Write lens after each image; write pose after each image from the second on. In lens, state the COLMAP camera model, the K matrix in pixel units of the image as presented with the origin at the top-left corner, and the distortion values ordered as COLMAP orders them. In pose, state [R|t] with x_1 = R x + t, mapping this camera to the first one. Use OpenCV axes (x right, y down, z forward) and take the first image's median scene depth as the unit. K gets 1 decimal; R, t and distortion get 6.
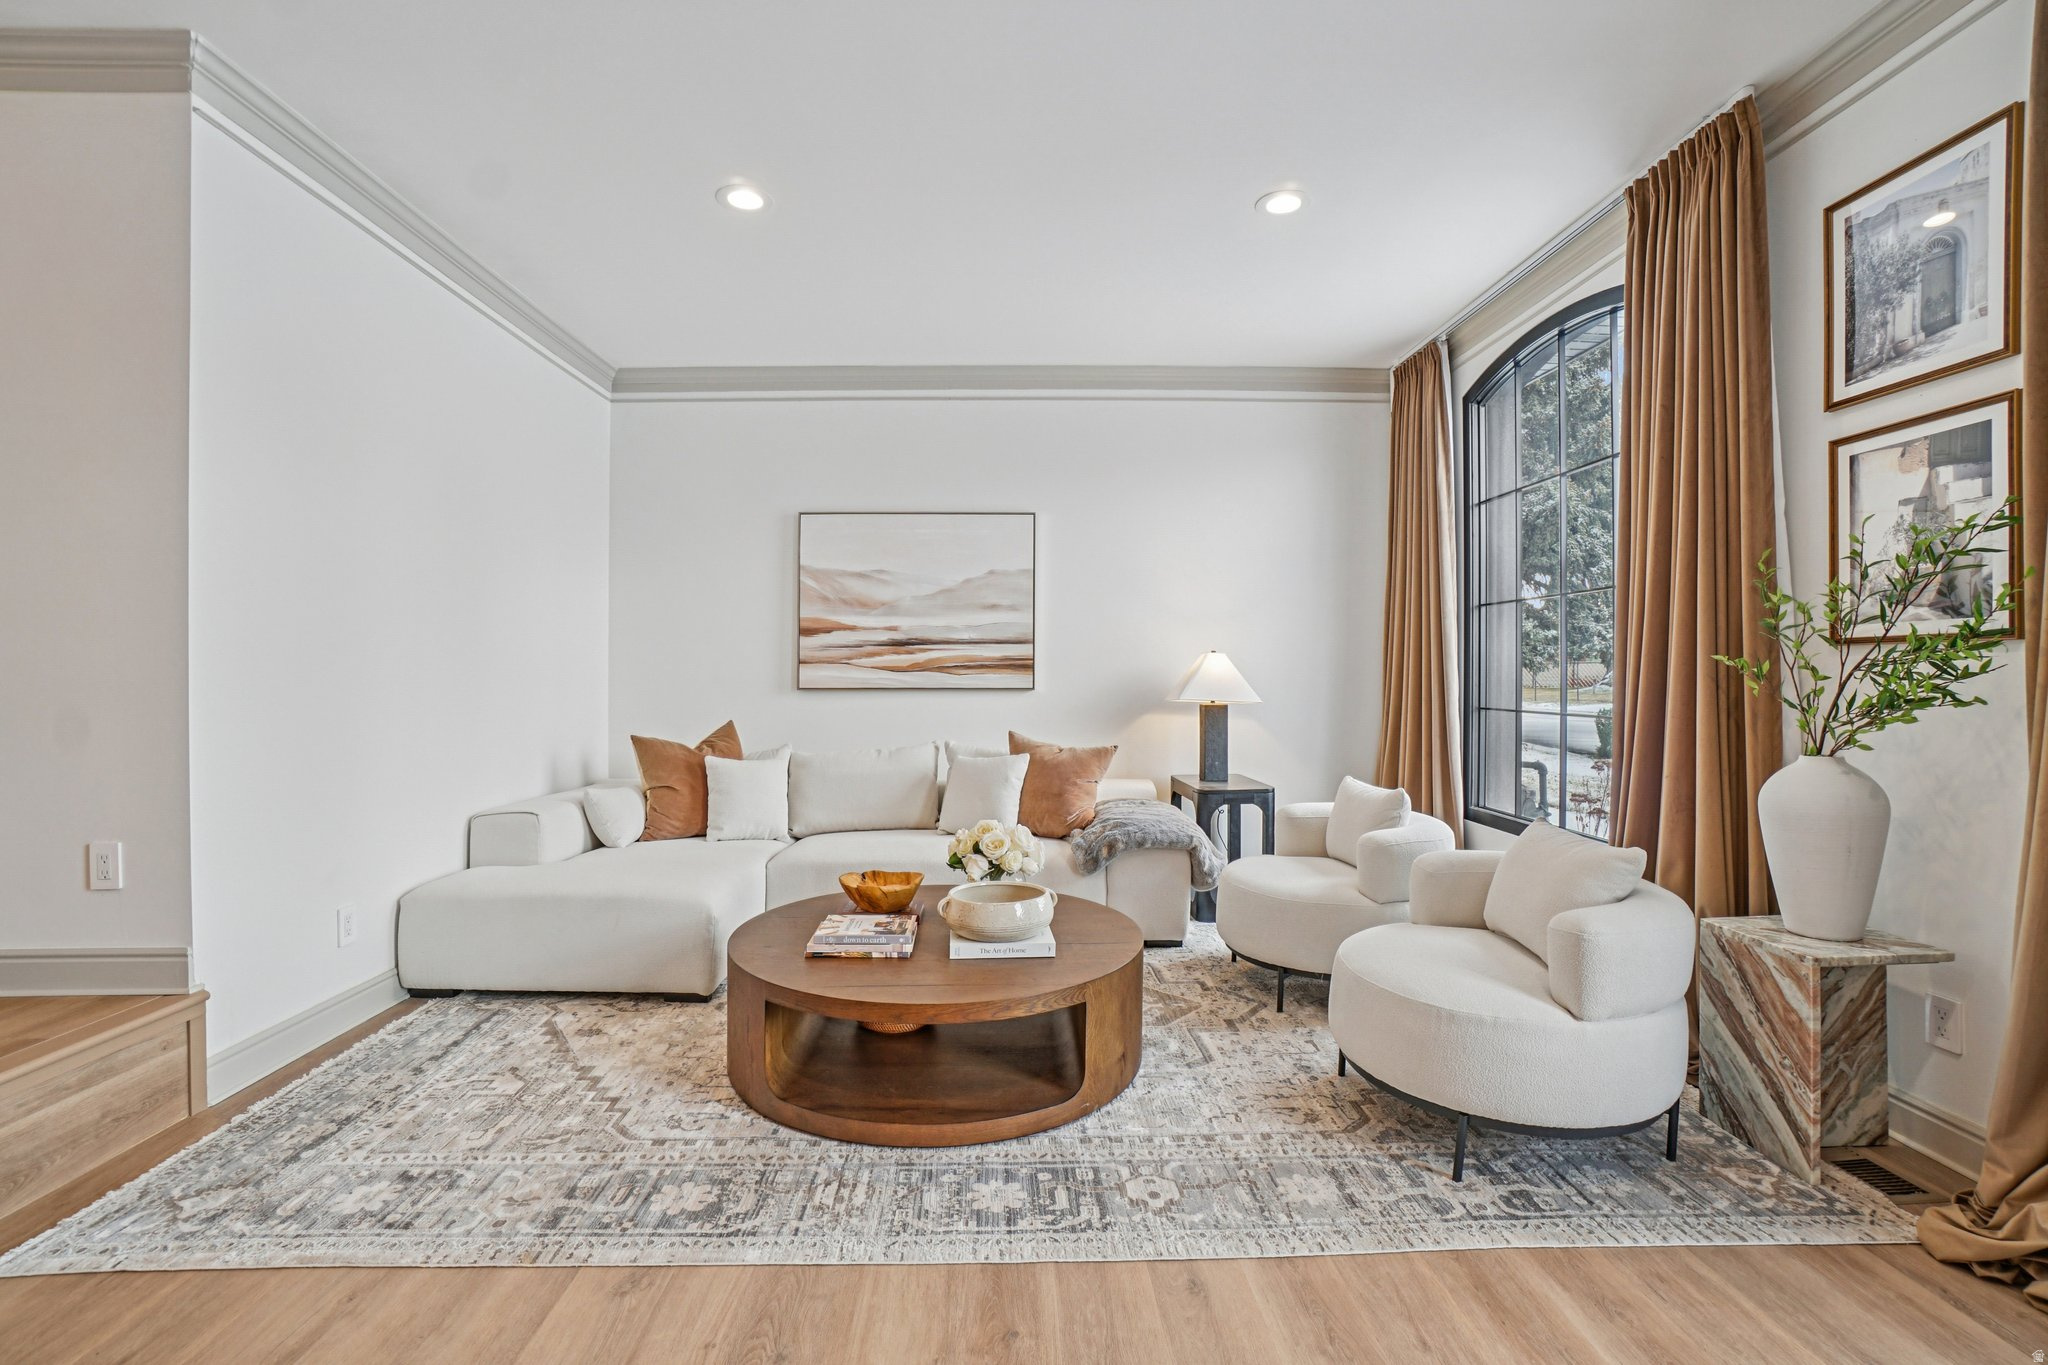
lens RADIAL K [[904.0, 0, 1011.9], [0, 904.0, 679.5], [0, 0, 1]] dist [-0.059124, 0.019415]
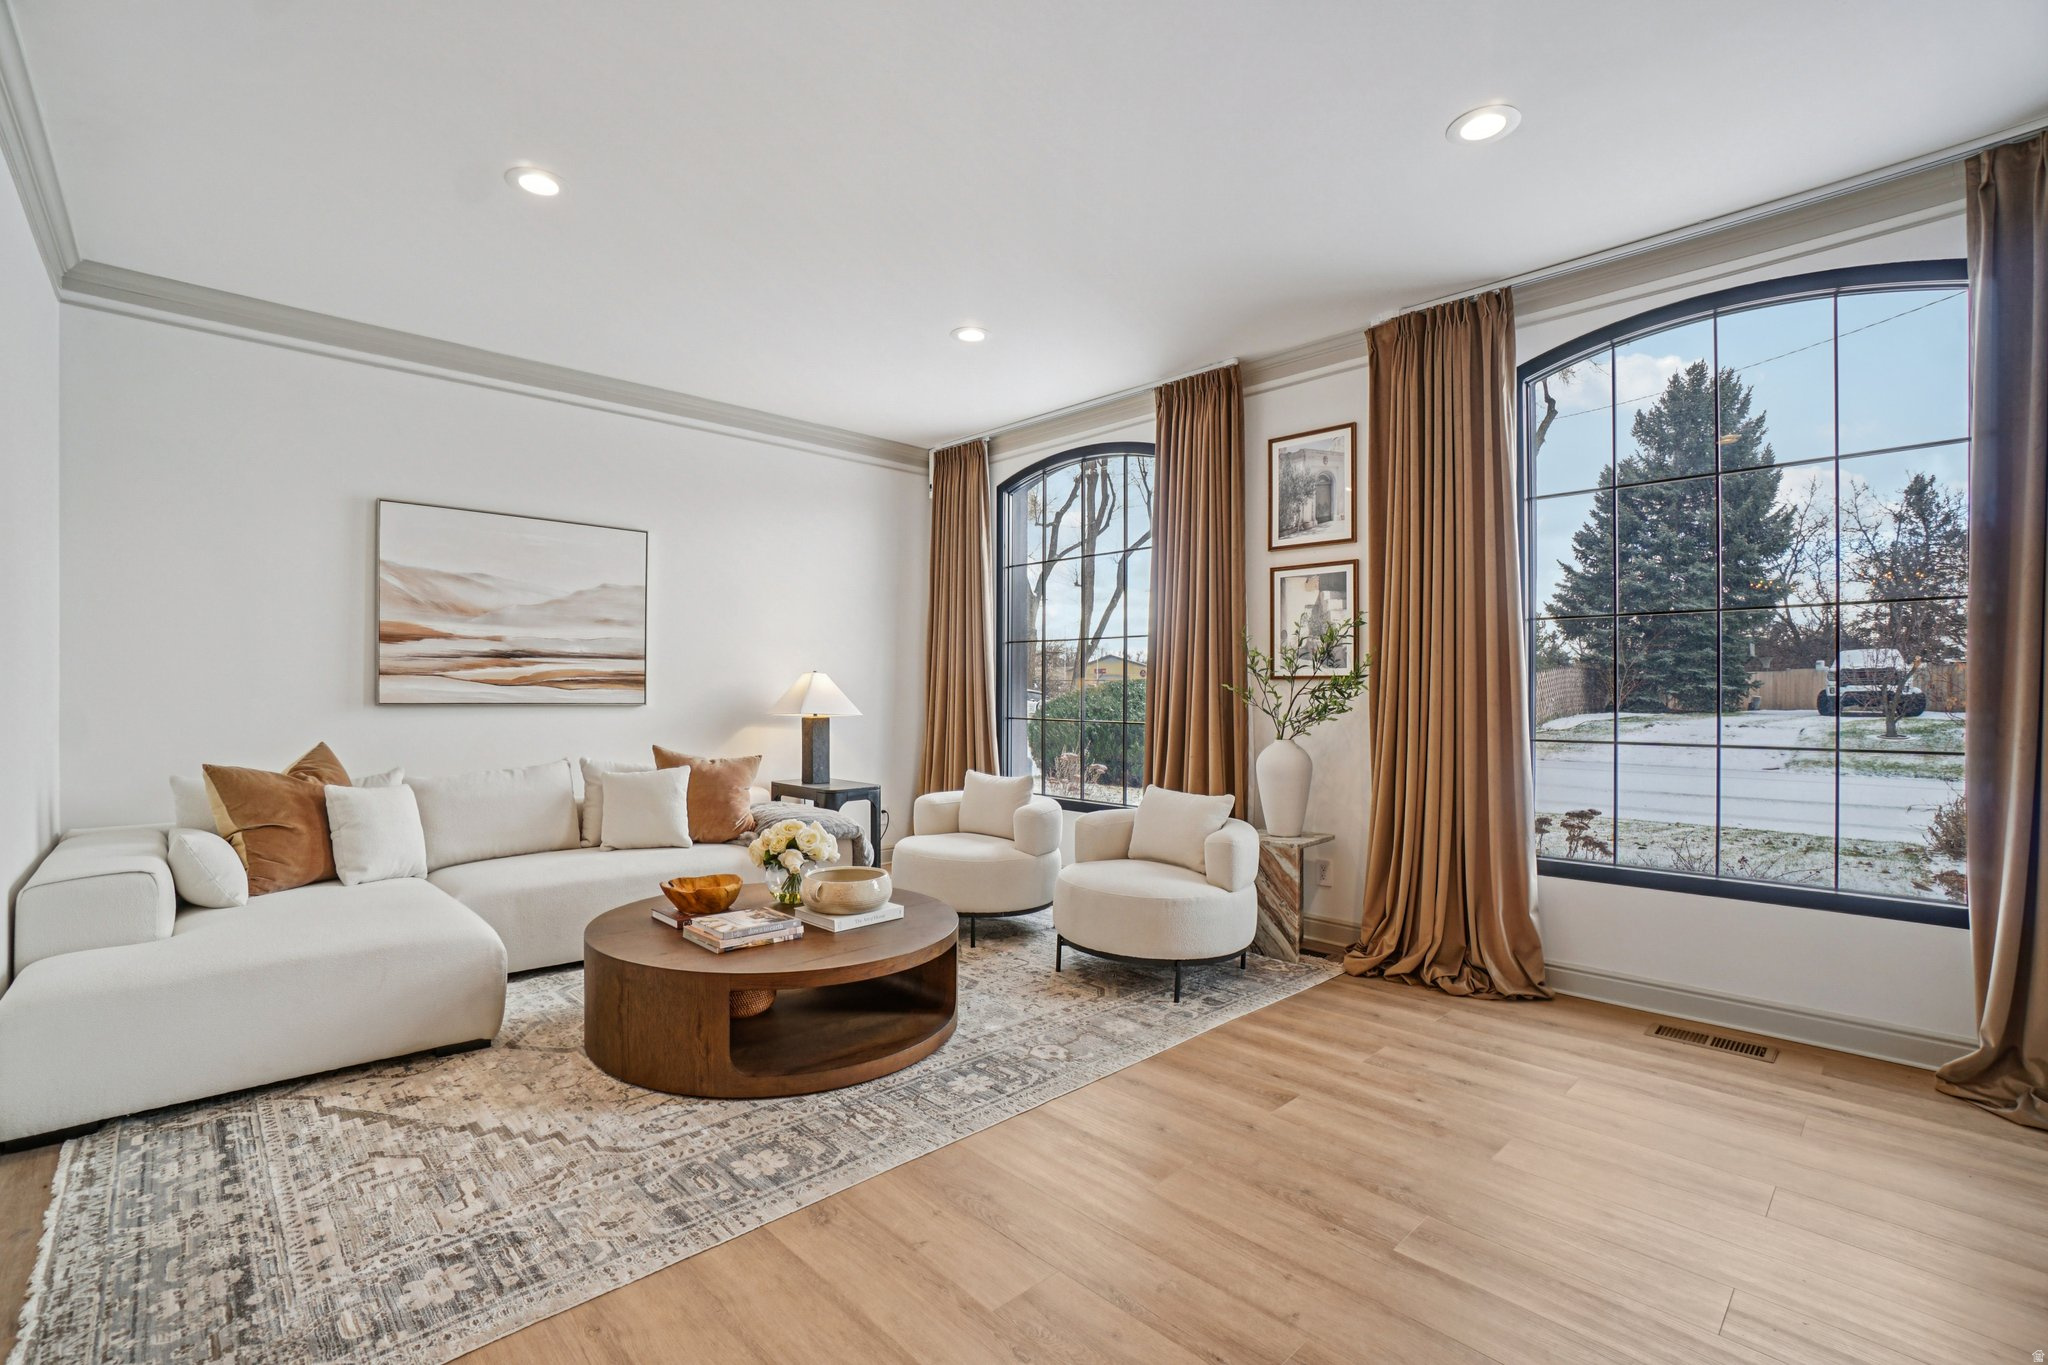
lens RADIAL K [[904.0, 0, 980.4], [0, 904.0, 698.0], [0, 0, 1]] dist [-0.059124, 0.019415]
pose [[0.750826, 0.003682, 0.660490, -0.691244], [-0.005914, 0.999982, 0.001148, 0.000102], [-0.660474, -0.004767, 0.750834, -0.012437]]
